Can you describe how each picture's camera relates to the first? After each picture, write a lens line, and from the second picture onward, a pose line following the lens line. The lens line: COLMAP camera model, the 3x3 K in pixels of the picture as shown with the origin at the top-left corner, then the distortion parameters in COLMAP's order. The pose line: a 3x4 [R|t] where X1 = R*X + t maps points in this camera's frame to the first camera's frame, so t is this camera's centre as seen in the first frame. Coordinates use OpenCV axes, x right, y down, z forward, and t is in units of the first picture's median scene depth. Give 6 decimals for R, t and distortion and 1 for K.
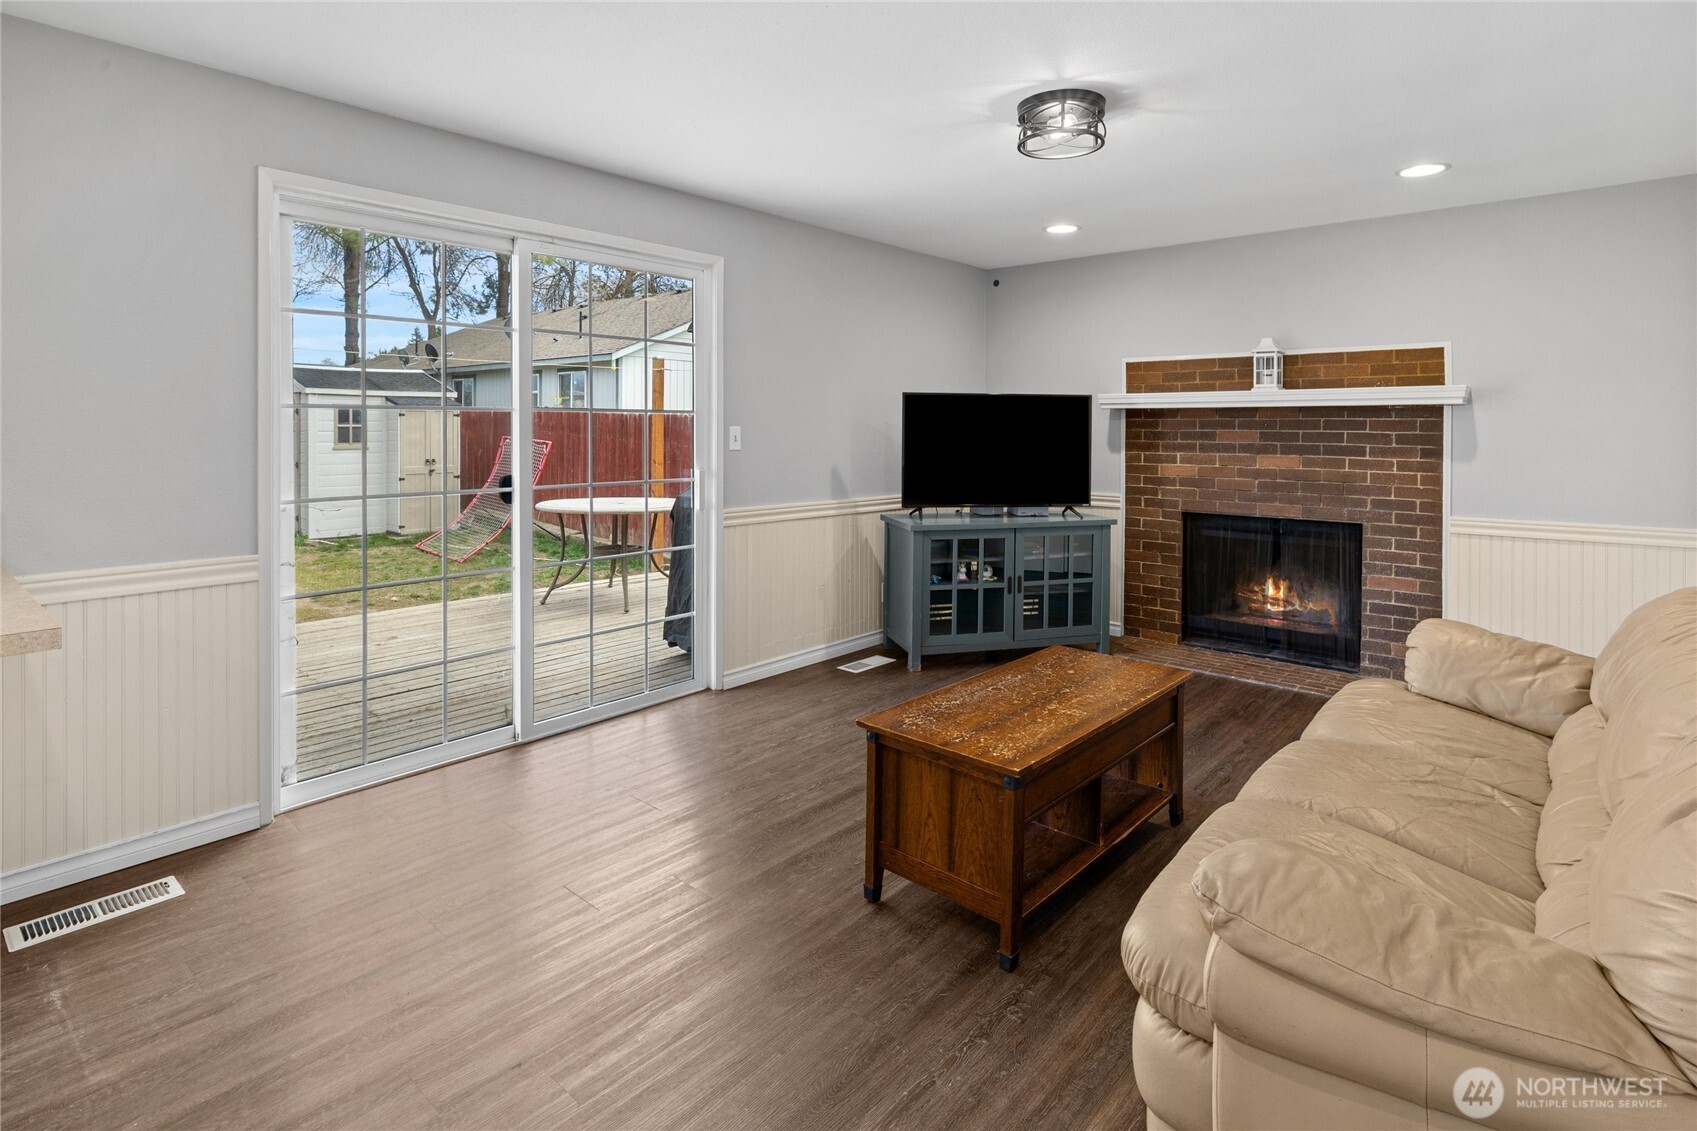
lens RADIAL K [[869.2, 0, 856.0], [0, 869.2, 442.1], [0, 0, 1]] dist [-0.002646, 0.000141]
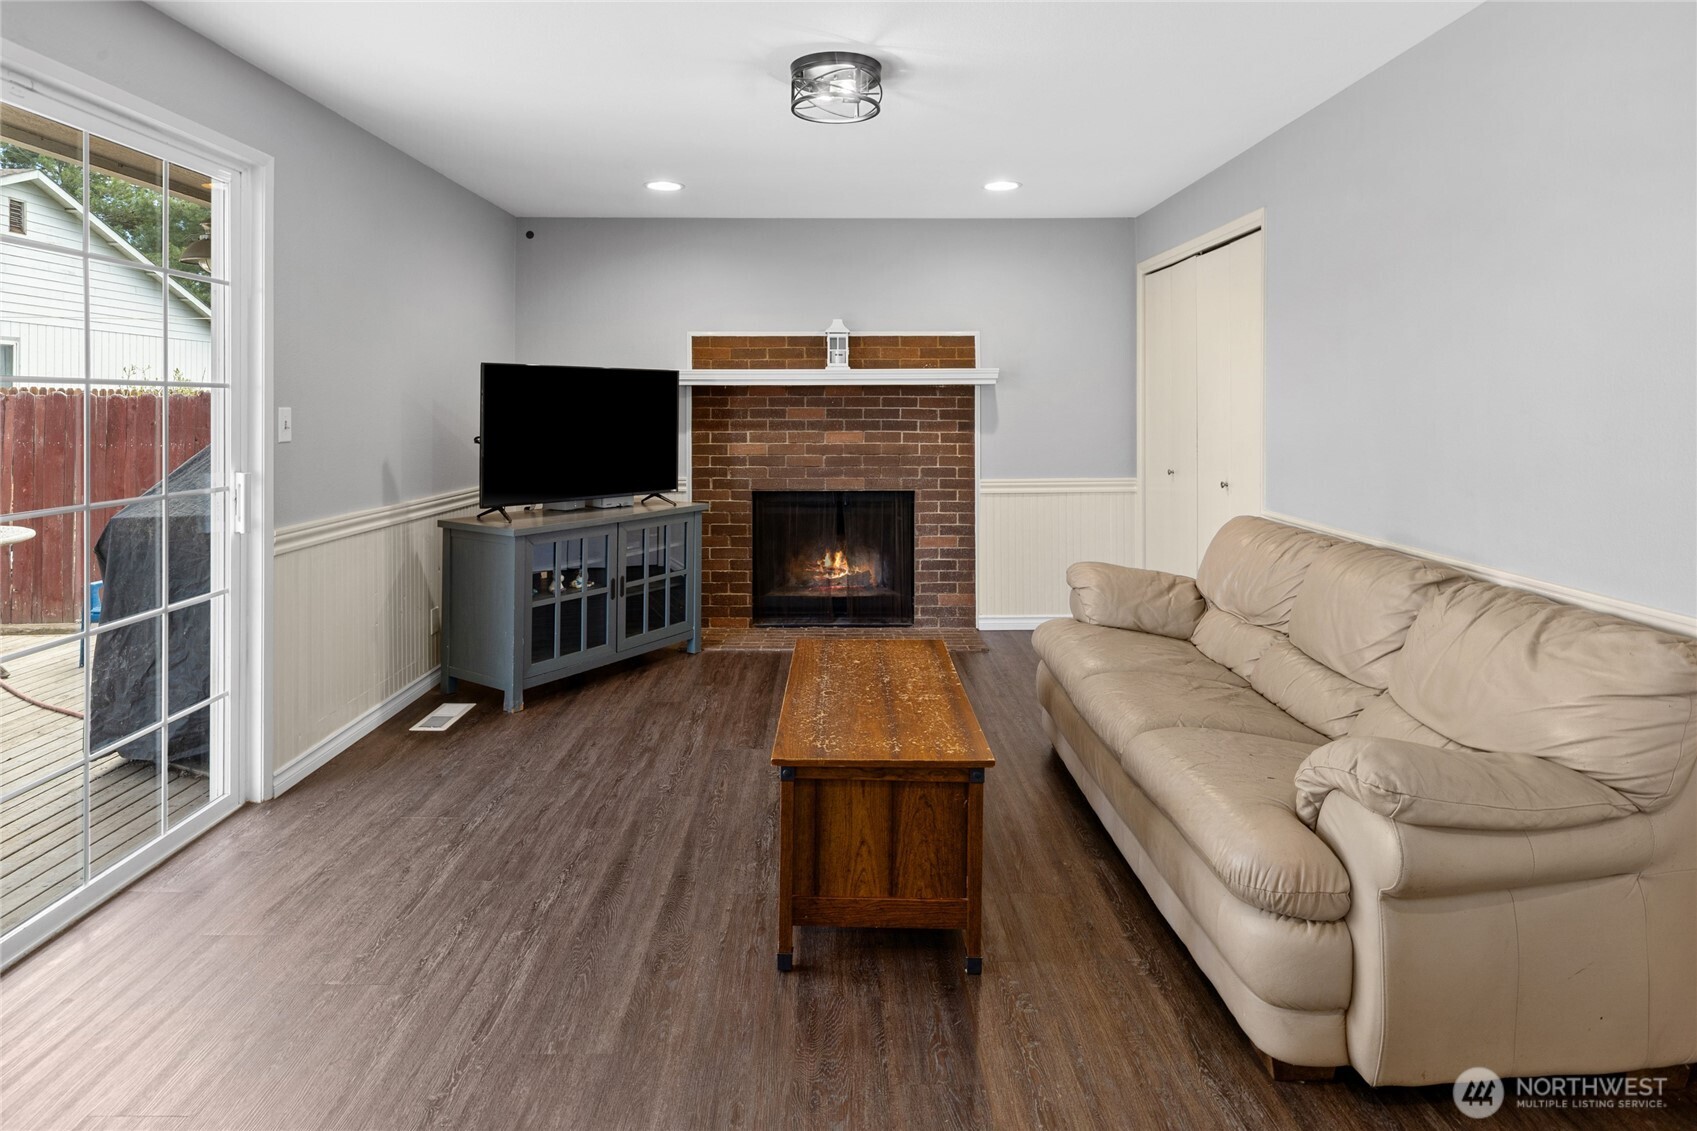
lens RADIAL K [[956.8, 0, 848.0], [0, 956.8, 408.7], [0, 0, 1]] dist [-0.002385, -0.000464]
pose [[0.745453, -0.007601, 0.666515, -0.286747], [0.016113, 0.999848, -0.006619, -0.004392], [-0.666363, 0.015674, 0.745463, 0.135887]]
